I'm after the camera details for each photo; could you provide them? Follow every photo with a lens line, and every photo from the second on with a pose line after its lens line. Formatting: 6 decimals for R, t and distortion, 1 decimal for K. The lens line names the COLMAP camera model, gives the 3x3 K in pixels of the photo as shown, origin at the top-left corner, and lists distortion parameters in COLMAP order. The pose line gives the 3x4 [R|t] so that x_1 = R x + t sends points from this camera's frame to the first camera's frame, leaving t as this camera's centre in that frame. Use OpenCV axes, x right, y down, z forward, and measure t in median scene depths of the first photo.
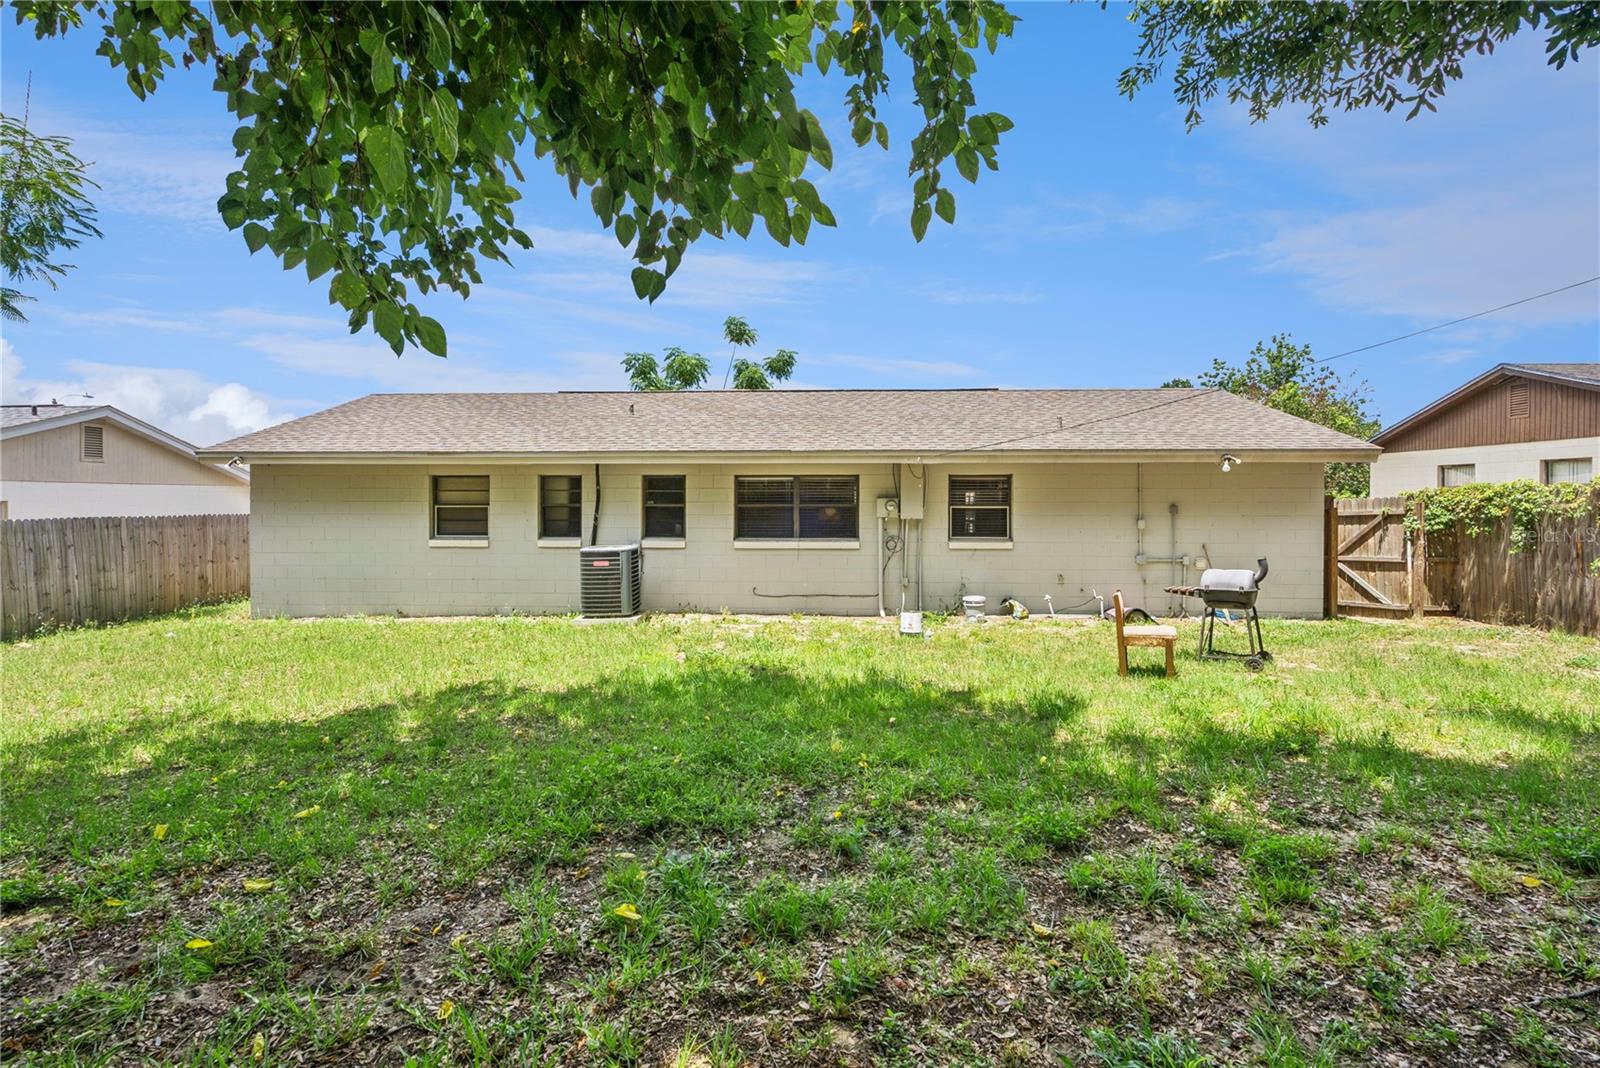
lens RADIAL K [[851.4, 0, 800.0], [0, 851.4, 534.0], [0, 0, 1]] dist [-0.000508, 0.000069]
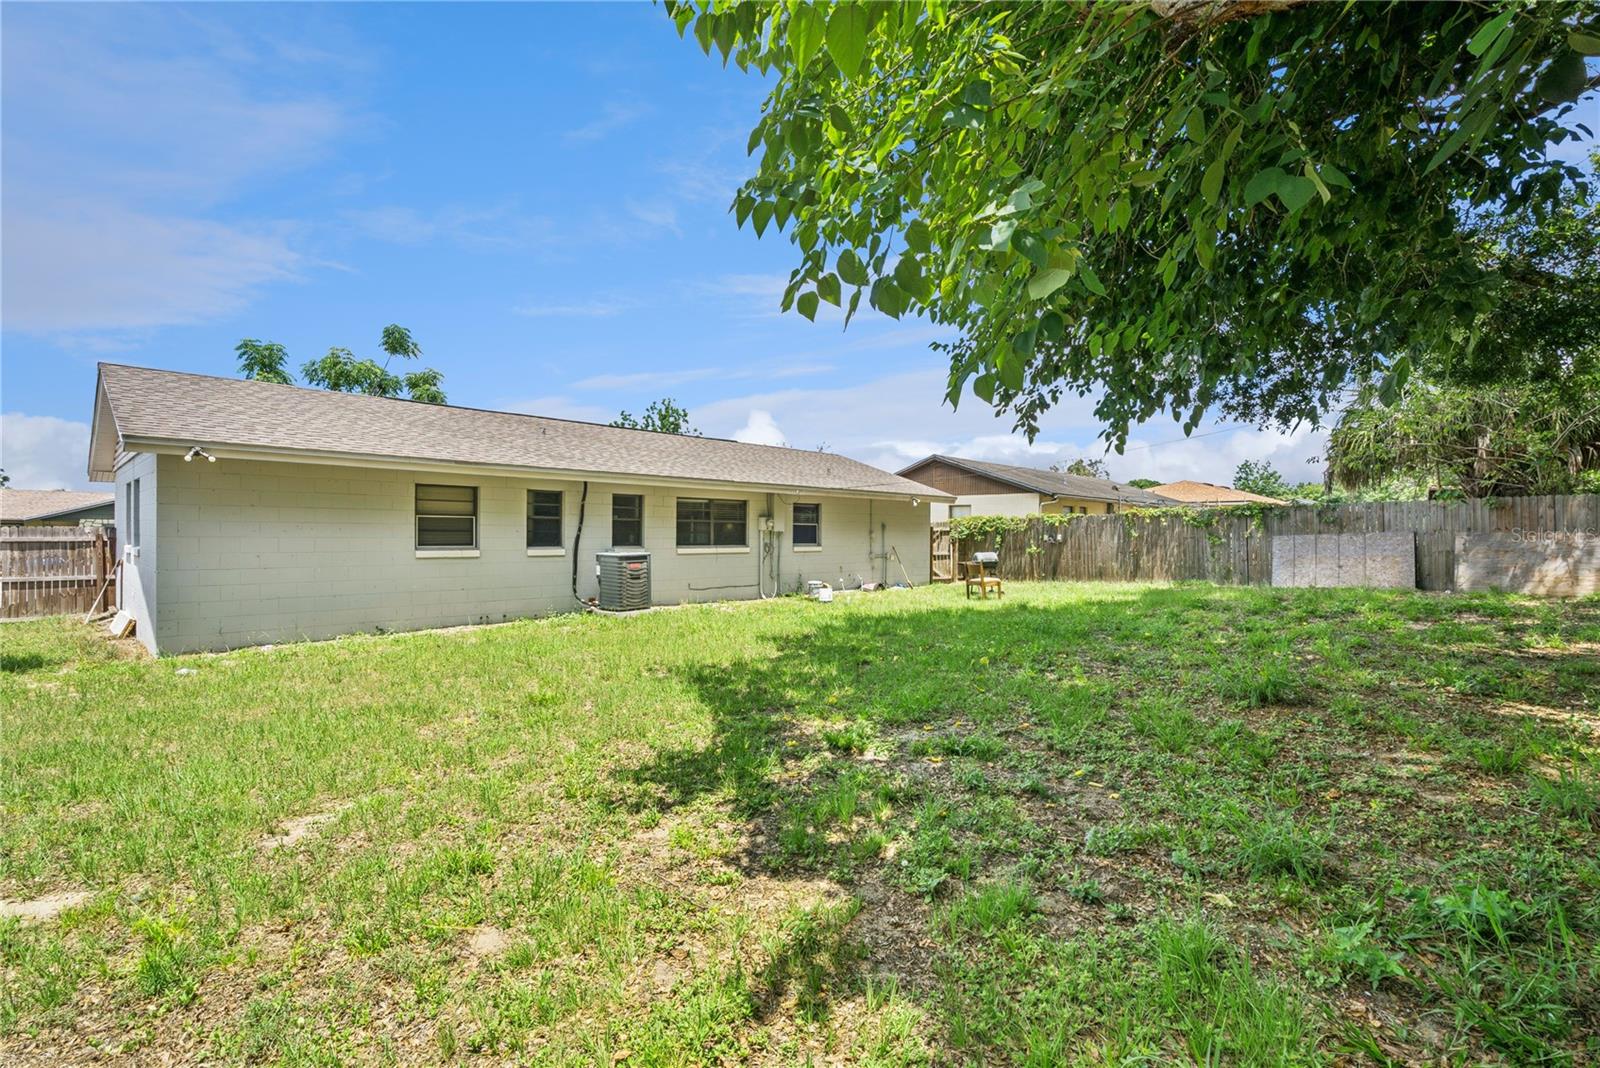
lens RADIAL K [[727.6, 0, 803.4], [0, 727.6, 532.2], [0, 0, 1]] dist [-0.011115, 0.000236]
pose [[0.652031, 0.005527, 0.758172, -0.774201], [0.005509, 0.999913, -0.012027, -0.001554], [-0.758172, 0.012018, 0.651943, 0.148567]]
